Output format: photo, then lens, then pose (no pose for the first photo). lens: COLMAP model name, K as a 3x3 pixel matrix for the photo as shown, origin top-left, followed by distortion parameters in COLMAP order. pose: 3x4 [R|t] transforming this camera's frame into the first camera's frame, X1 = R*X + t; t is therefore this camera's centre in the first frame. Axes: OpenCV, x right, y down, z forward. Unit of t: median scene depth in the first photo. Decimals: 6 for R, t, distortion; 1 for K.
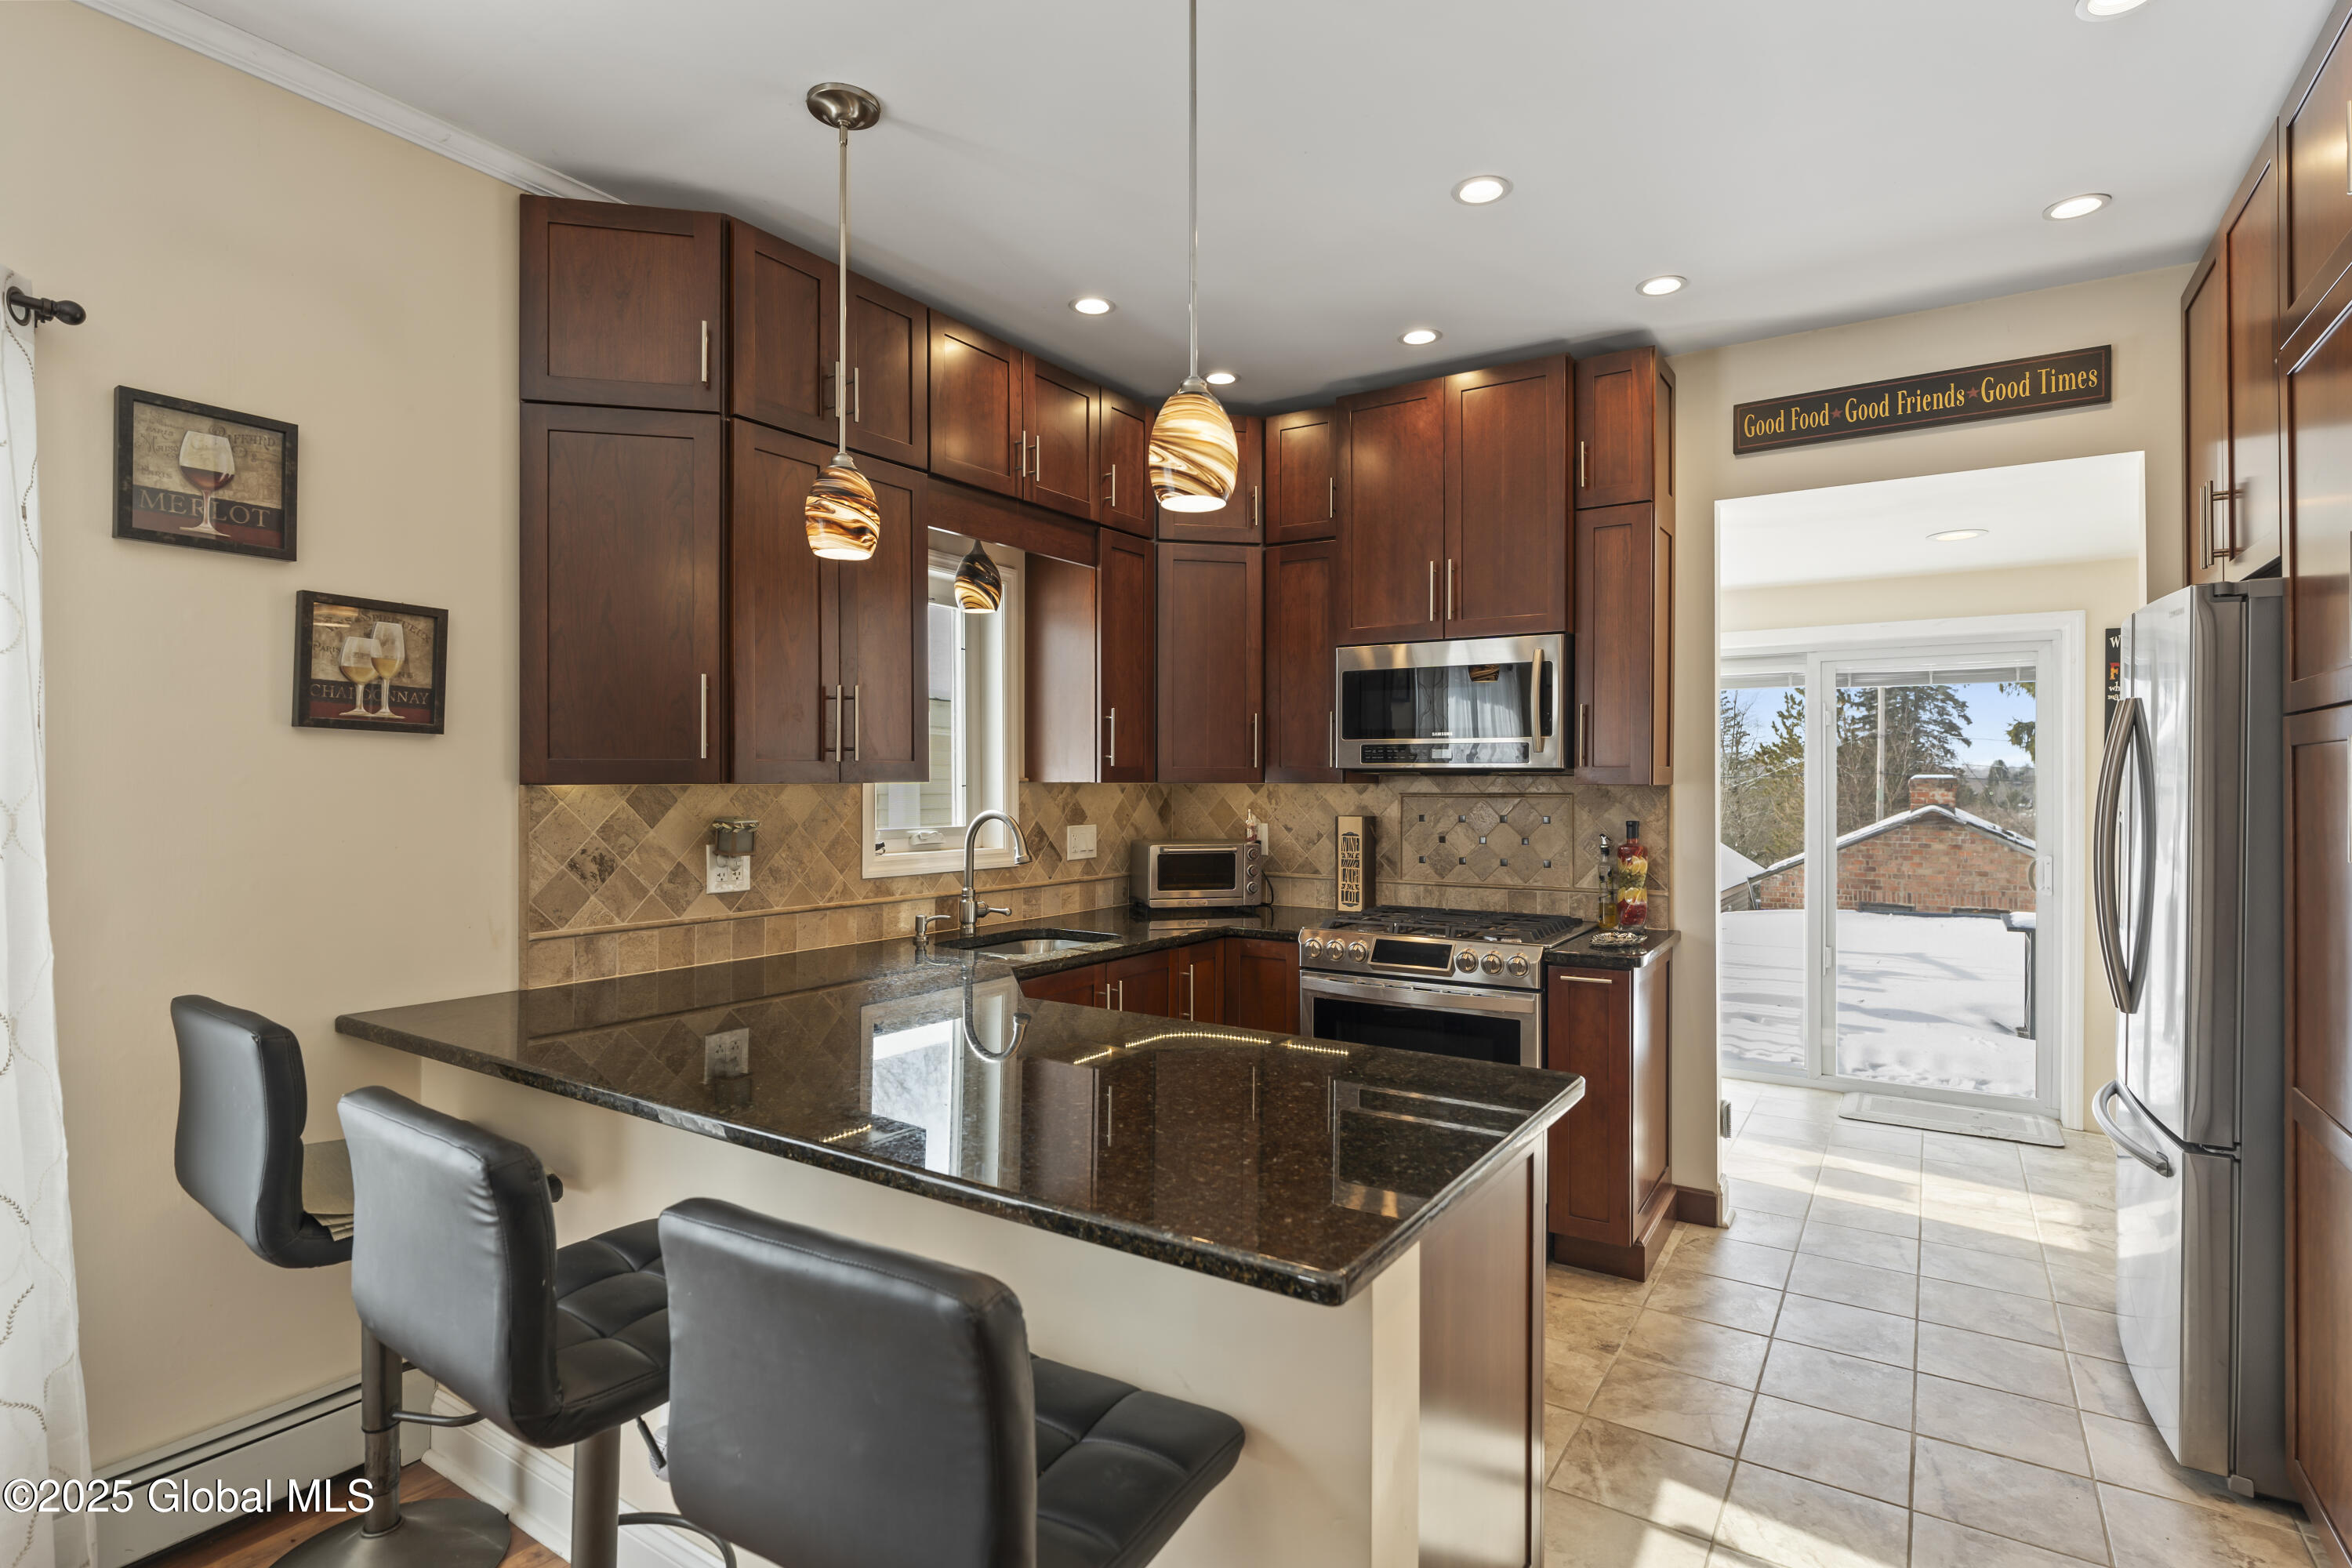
lens RADIAL K [[1172.6, 0, 1176.0], [0, 1172.6, 784.0], [0, 0, 1]] dist [-0.003555, 0.000117]
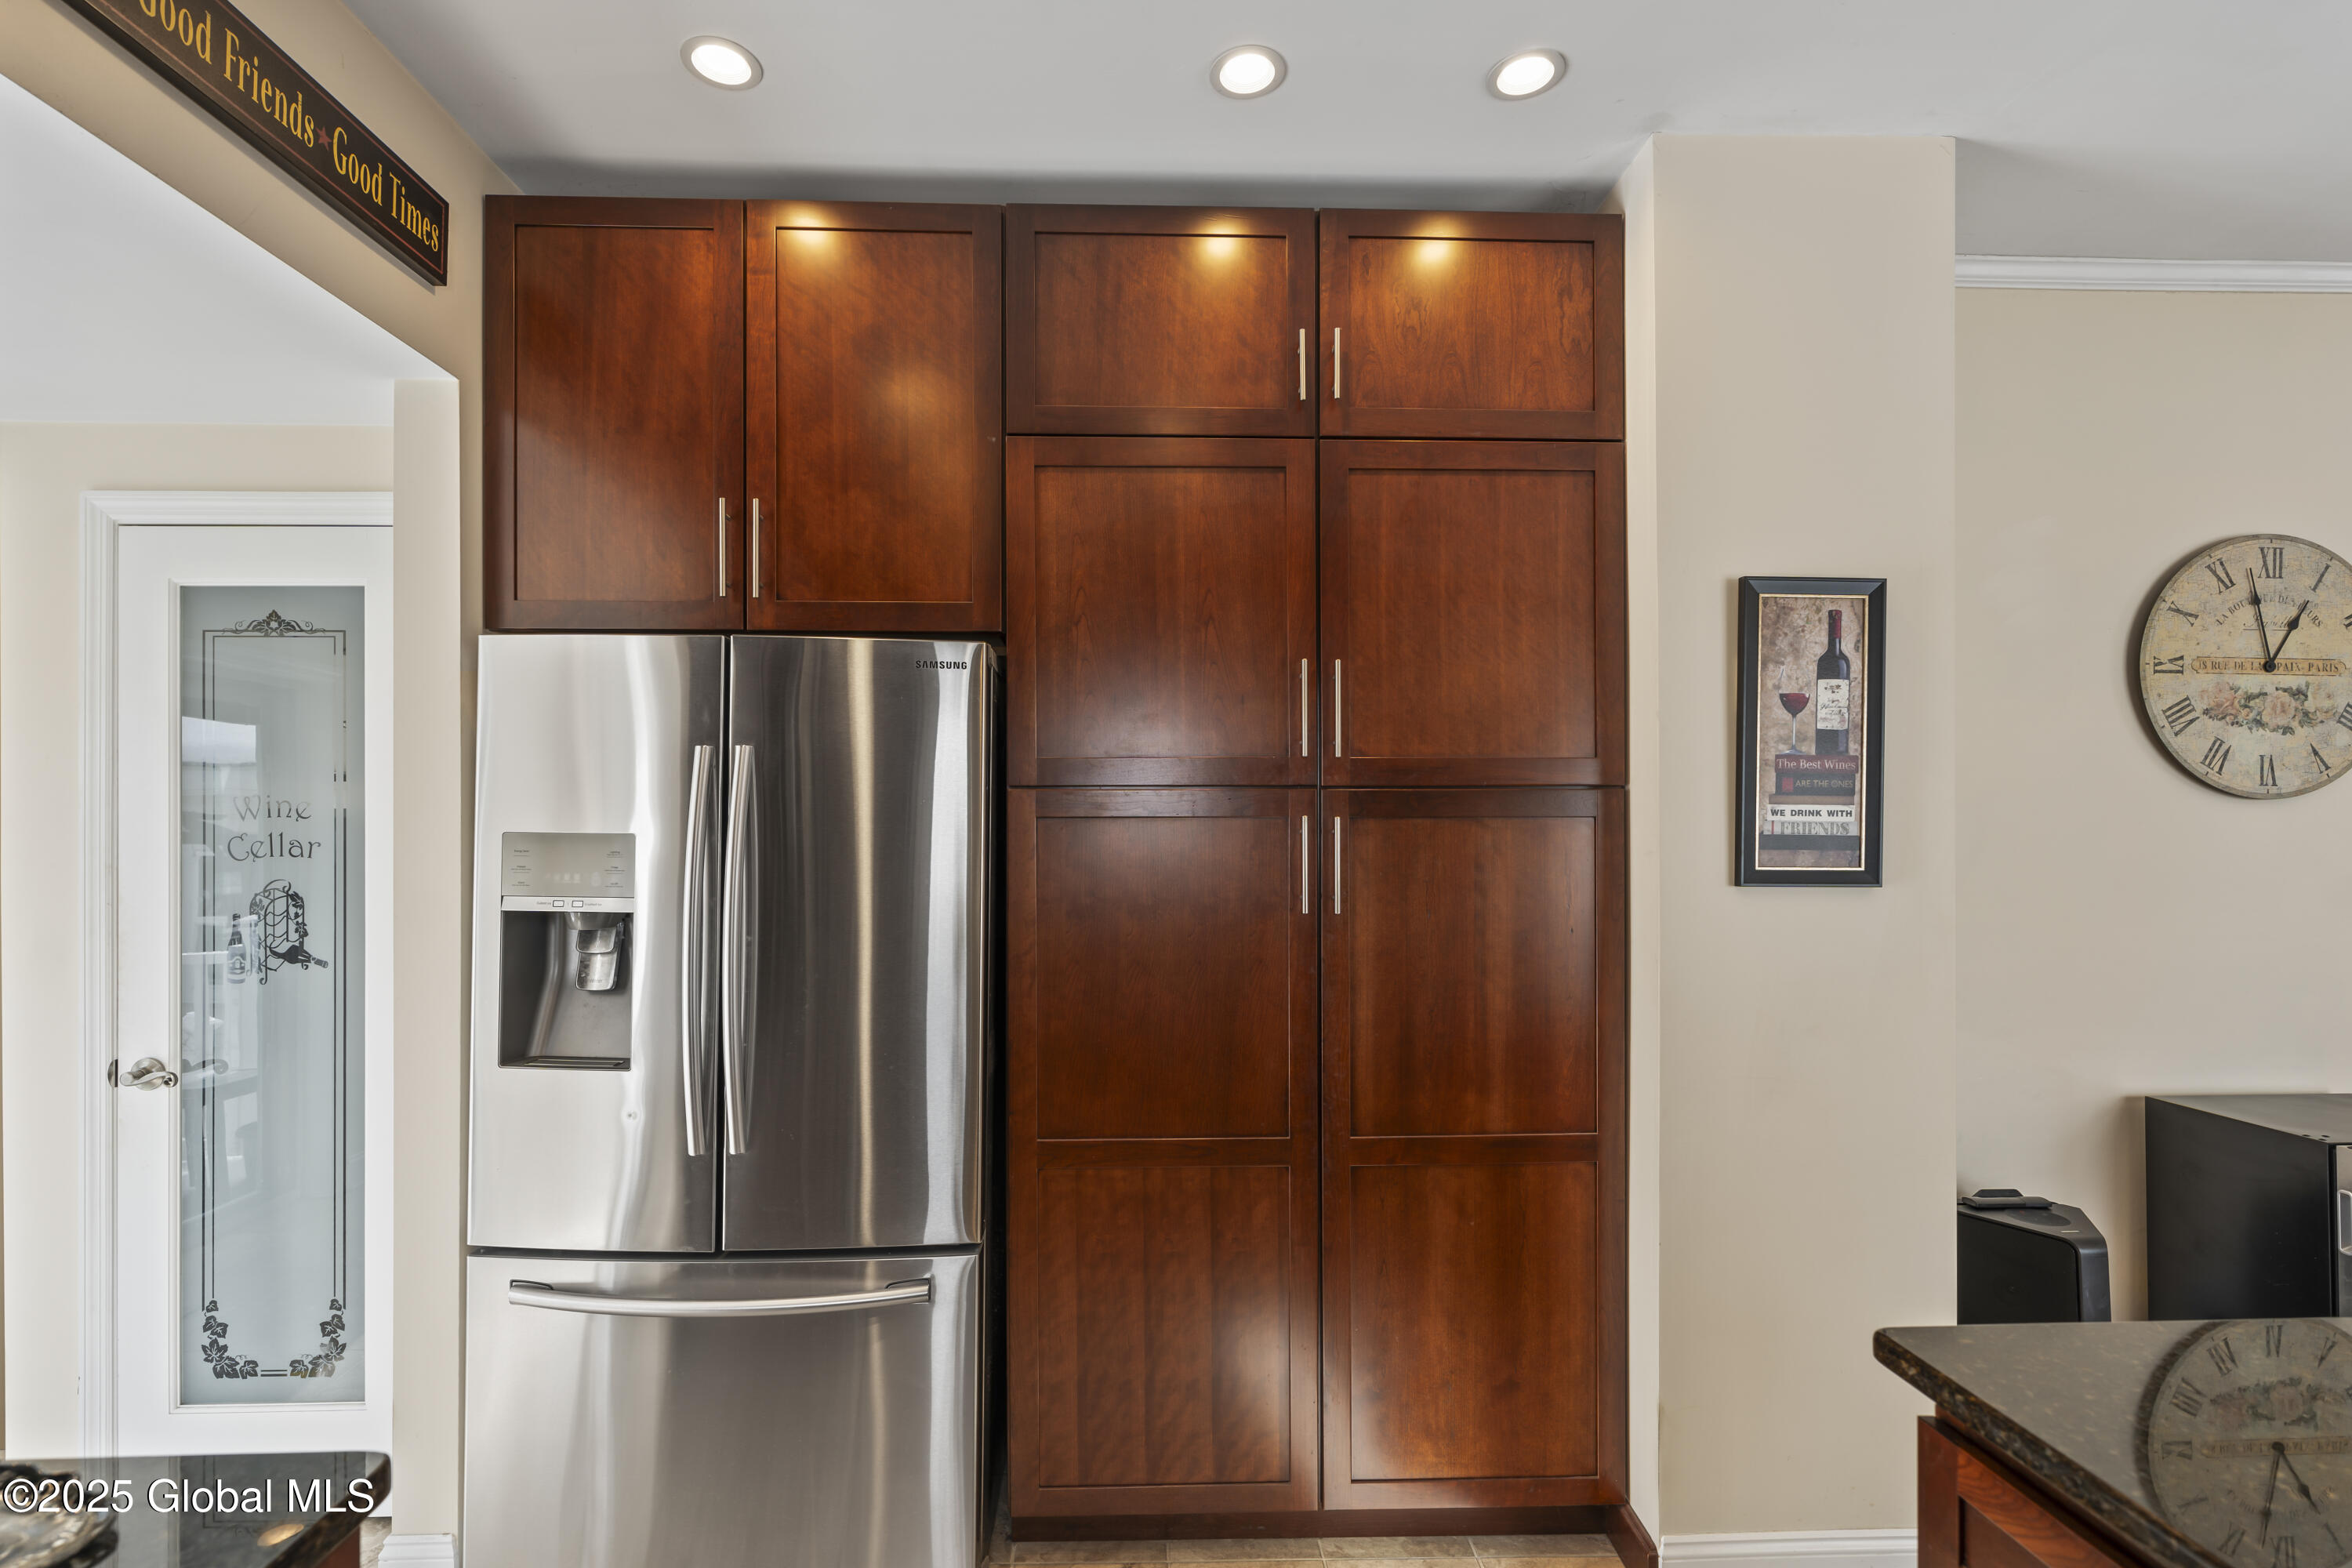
lens RADIAL K [[1103.4, 0, 1177.1], [0, 1103.4, 836.8], [0, 0, 1]] dist [-0.000809, -0.000201]
pose [[-0.569309, 0.001383, 0.822123, 0.032757], [0.003141, 0.999995, 0.000493, -0.008015], [-0.822118, 0.002863, -0.569310, 0.904312]]
